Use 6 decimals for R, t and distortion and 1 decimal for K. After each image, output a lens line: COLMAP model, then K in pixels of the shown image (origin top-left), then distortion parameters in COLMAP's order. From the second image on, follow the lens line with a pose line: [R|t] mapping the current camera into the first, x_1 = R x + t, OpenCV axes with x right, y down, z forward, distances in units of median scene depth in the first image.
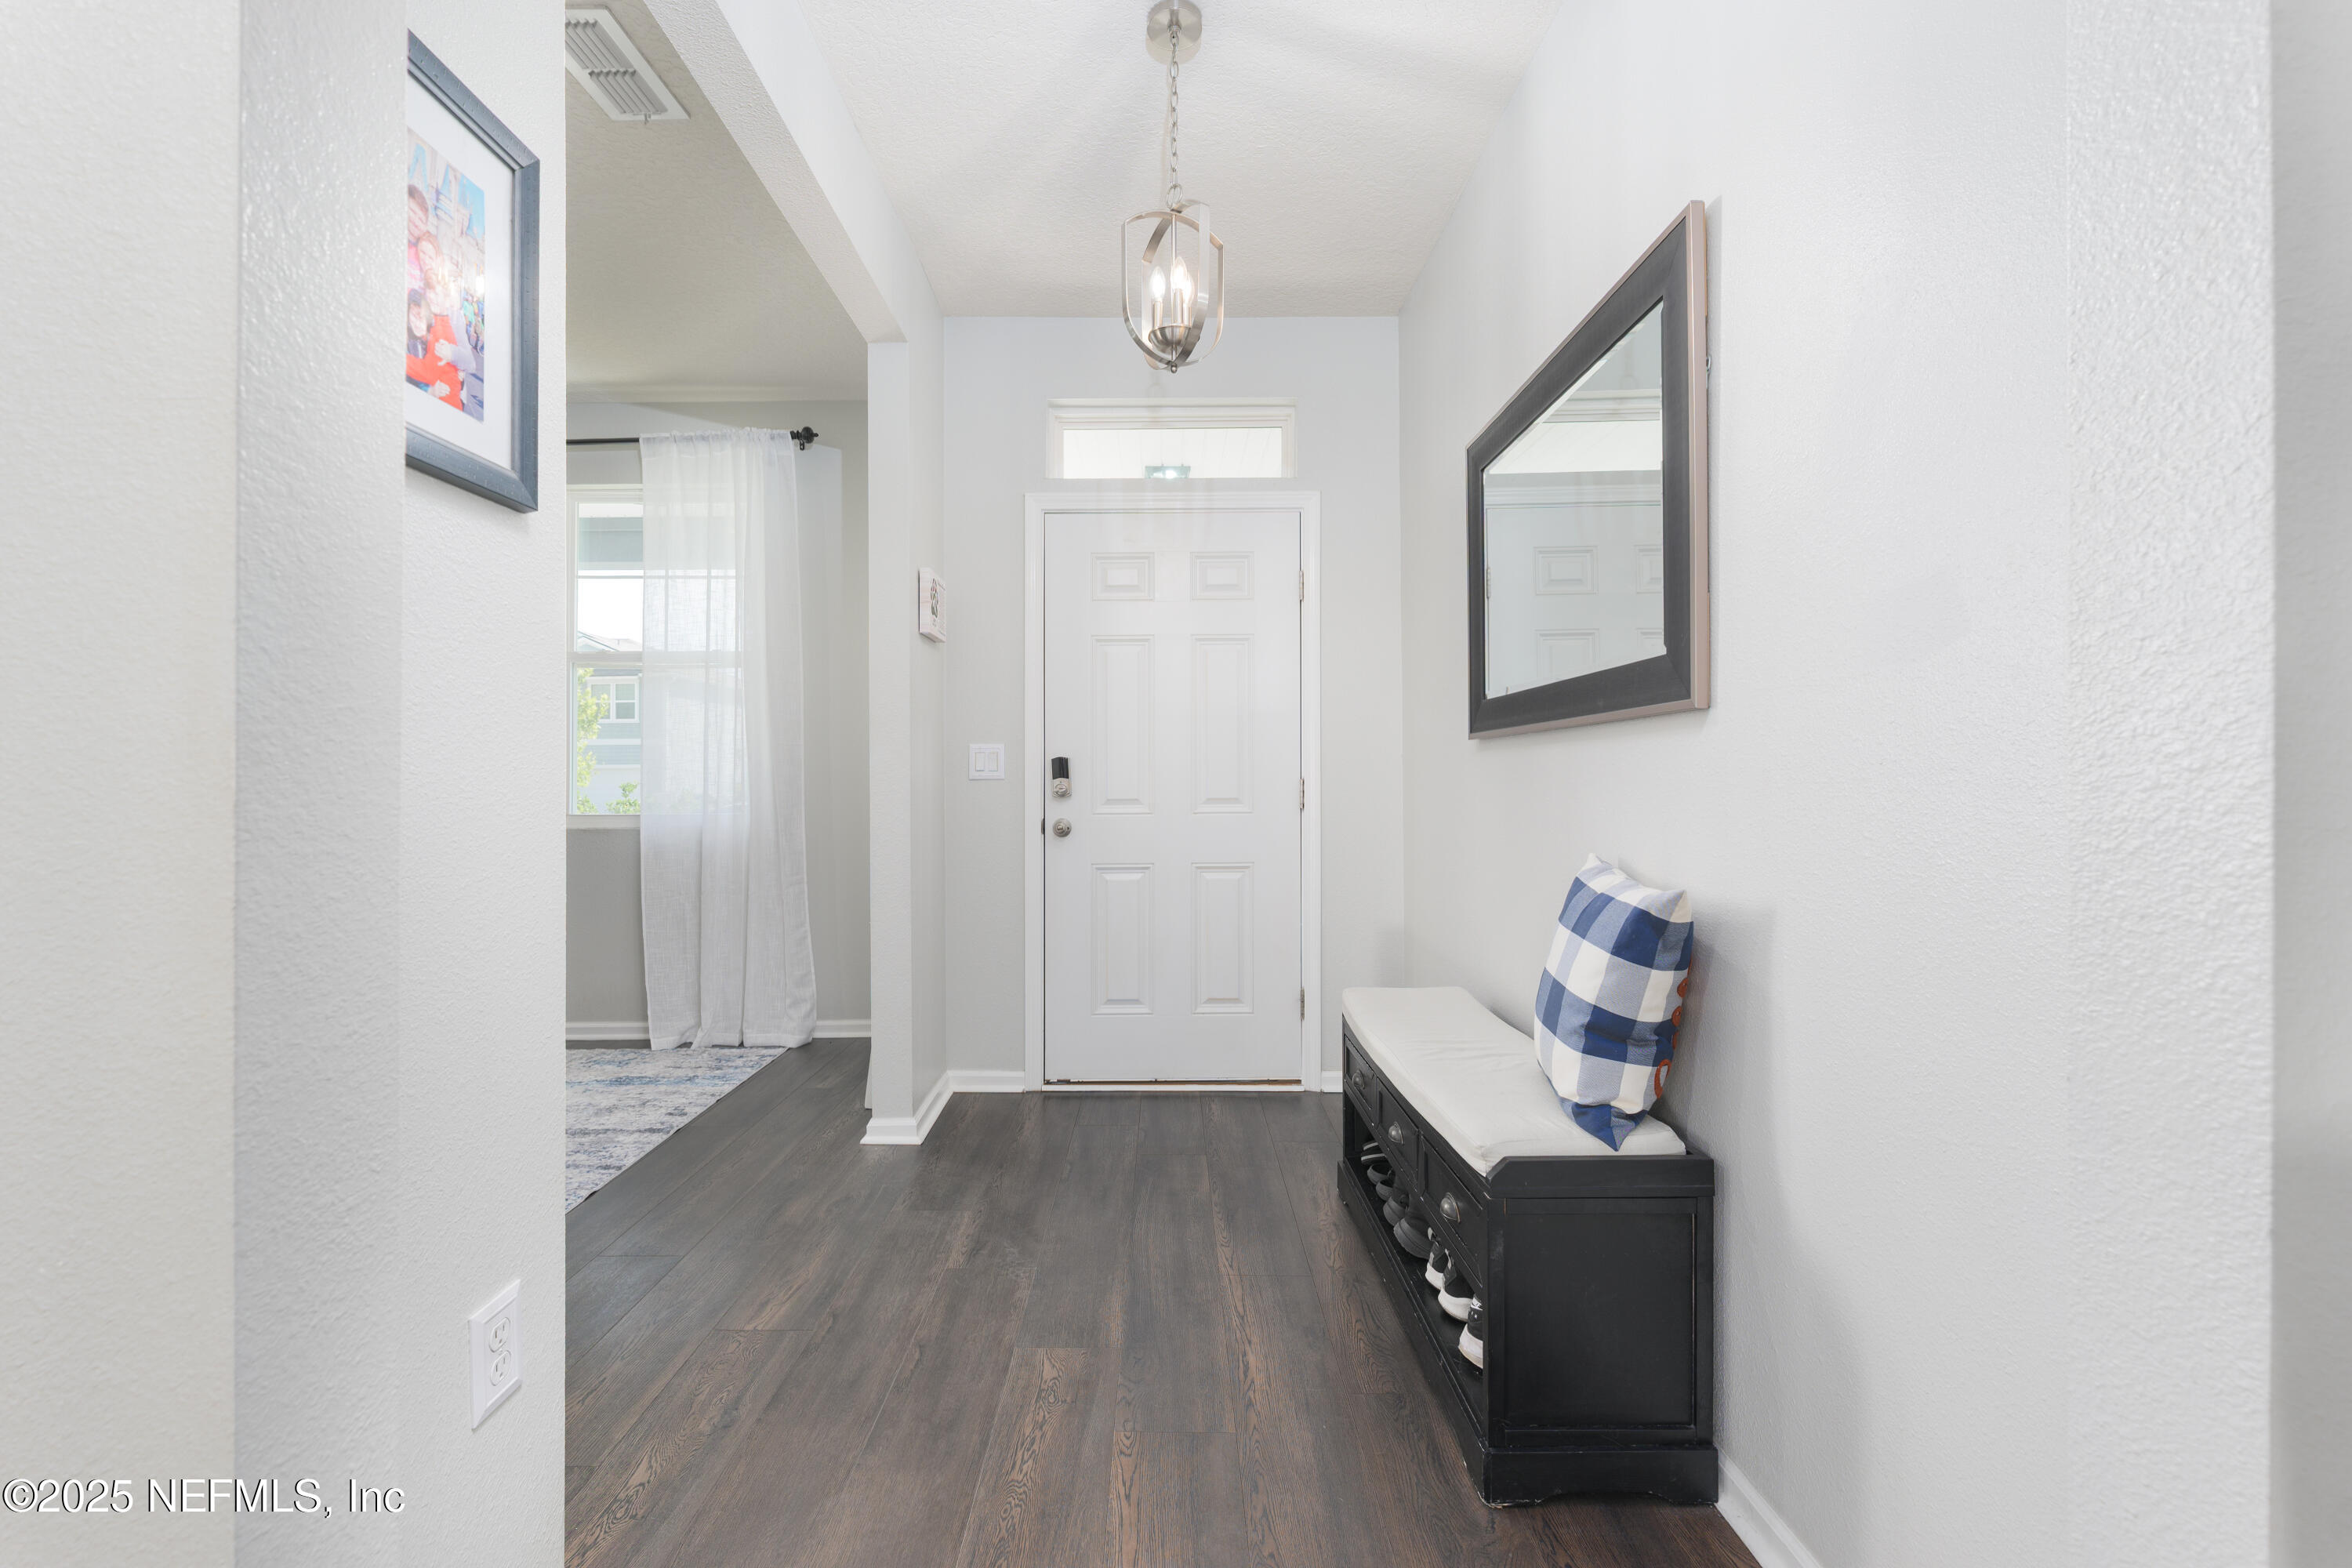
lens RADIAL K [[971.9, 0, 1152.6], [0, 971.9, 780.0], [0, 0, 1]] dist [-0.005263, 0.001326]
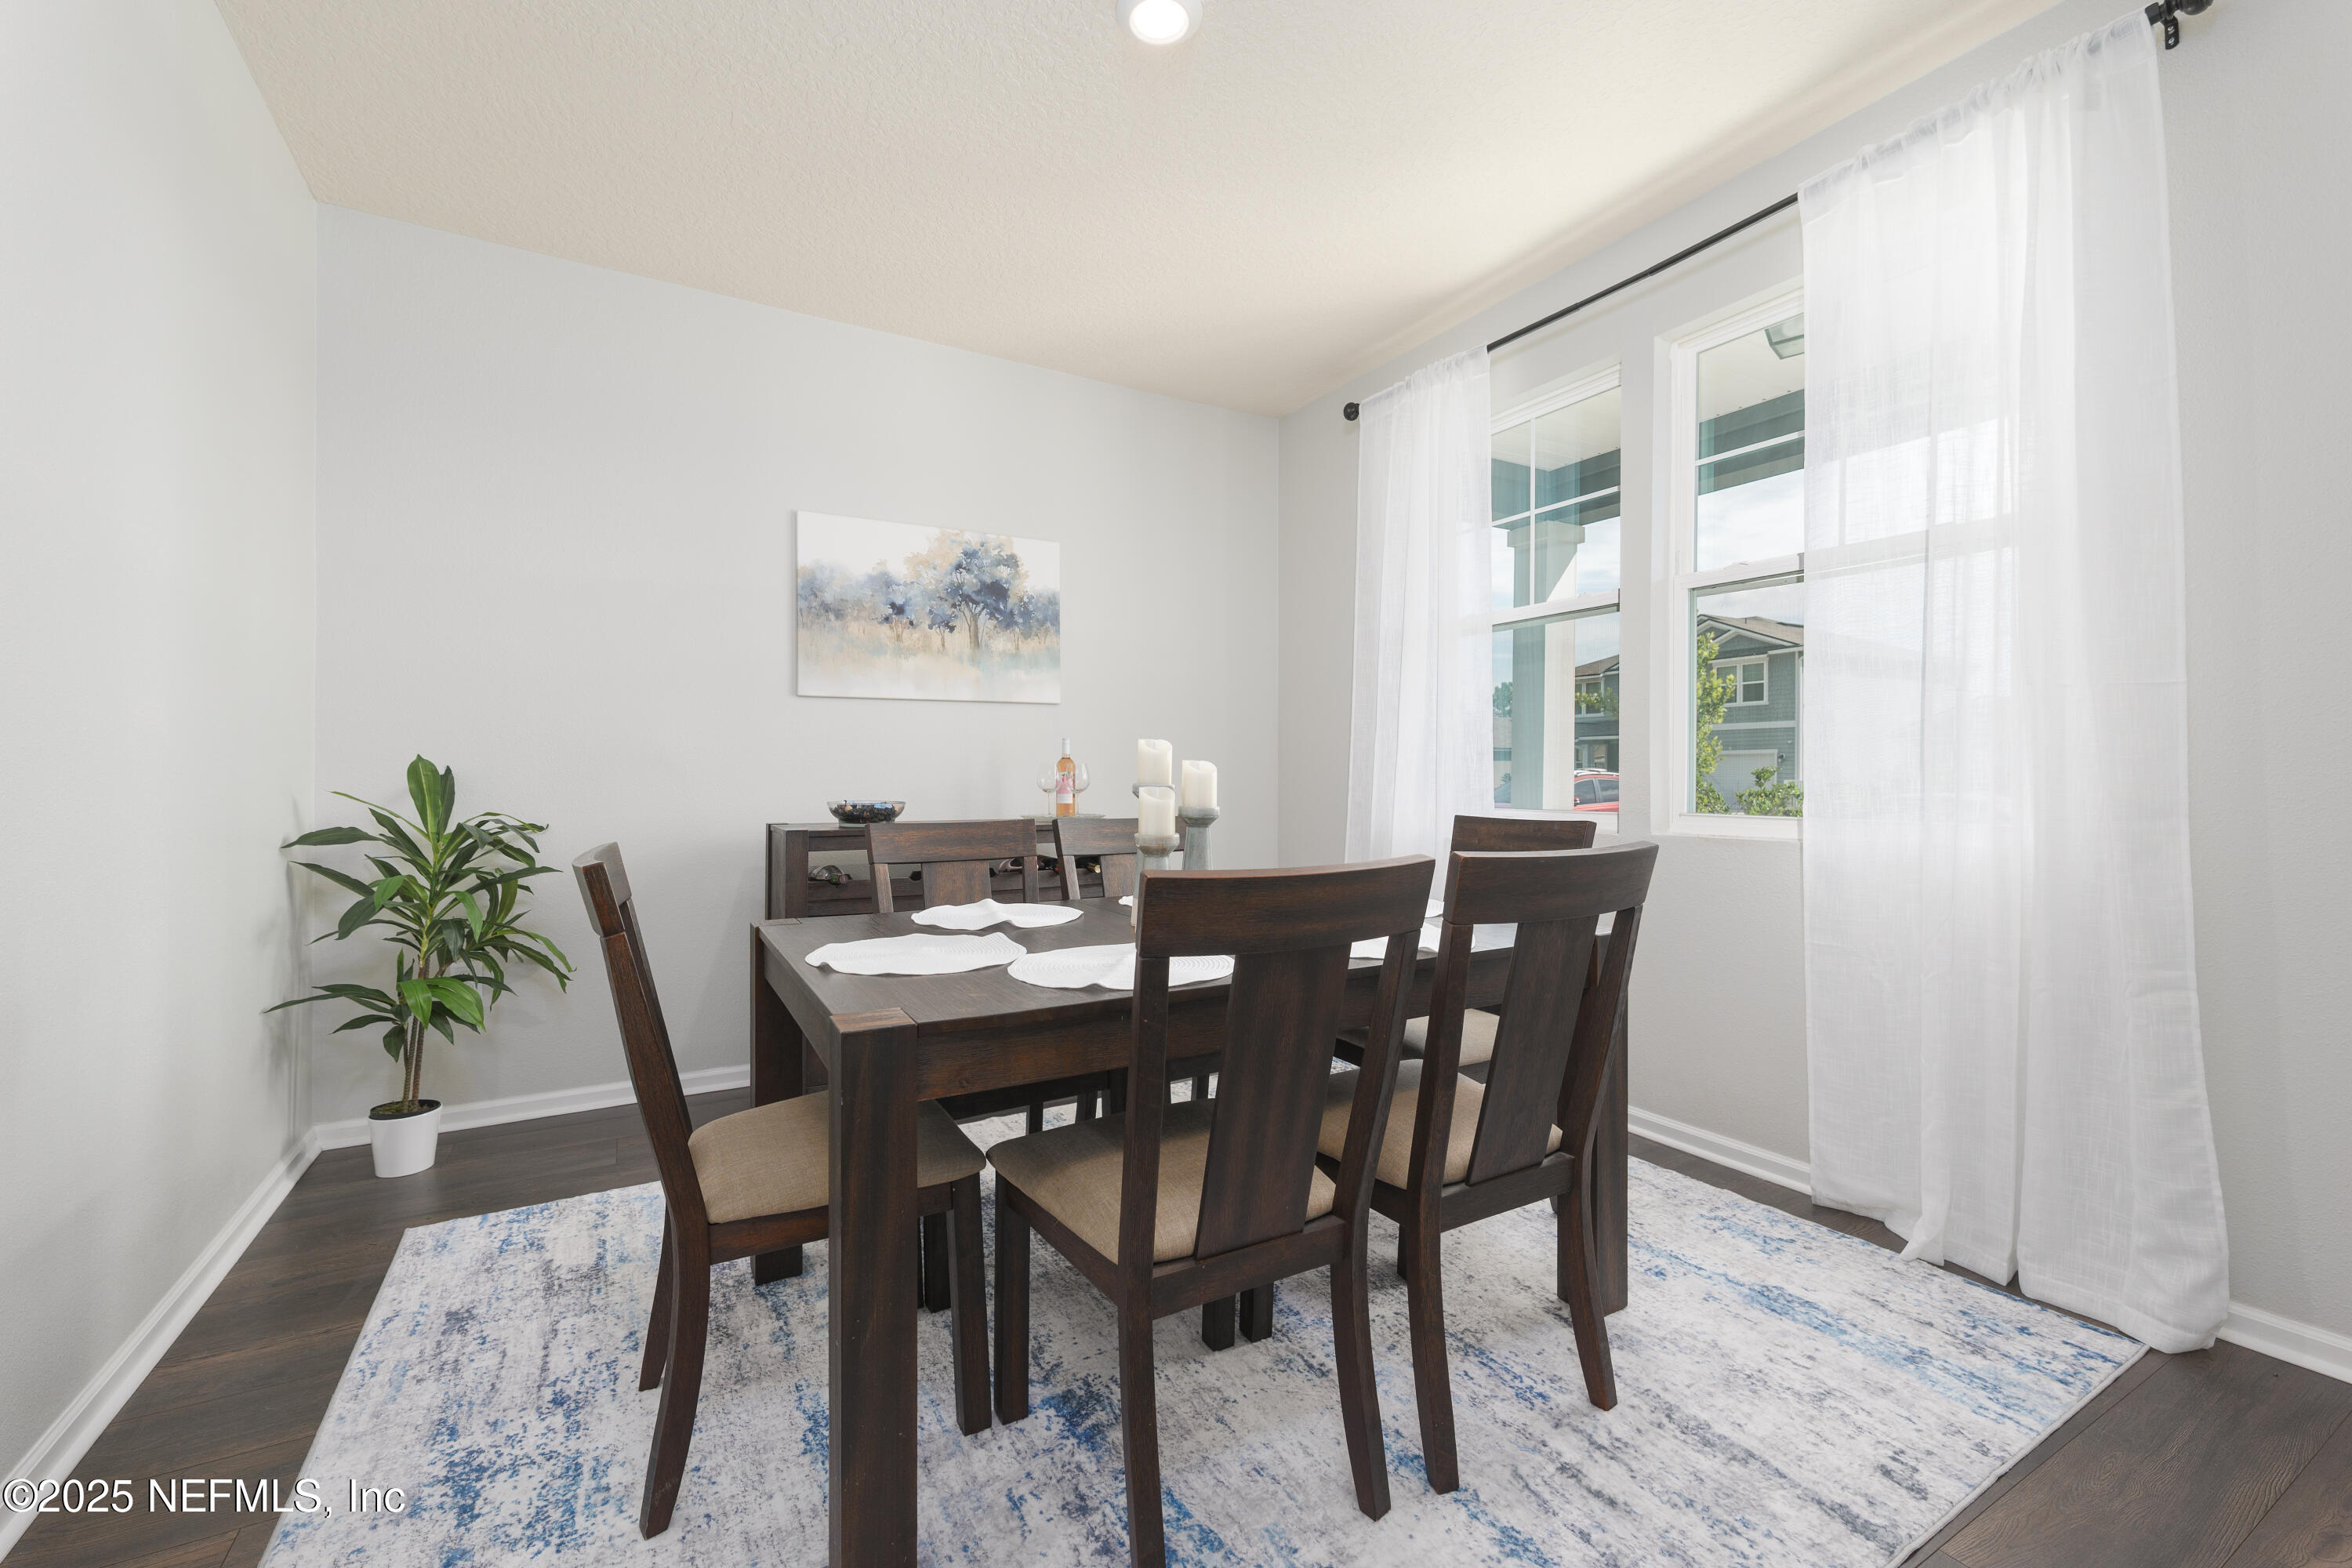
lens RADIAL K [[971.9, 0, 1155.4], [0, 971.9, 777.7], [0, 0, 1]] dist [-0.005263, 0.001326]
pose [[0.498475, 0.005330, -0.866887, -0.206610], [0.004604, 0.999951, 0.008796, 0.001020], [0.866892, -0.008375, 0.498426, 0.355231]]
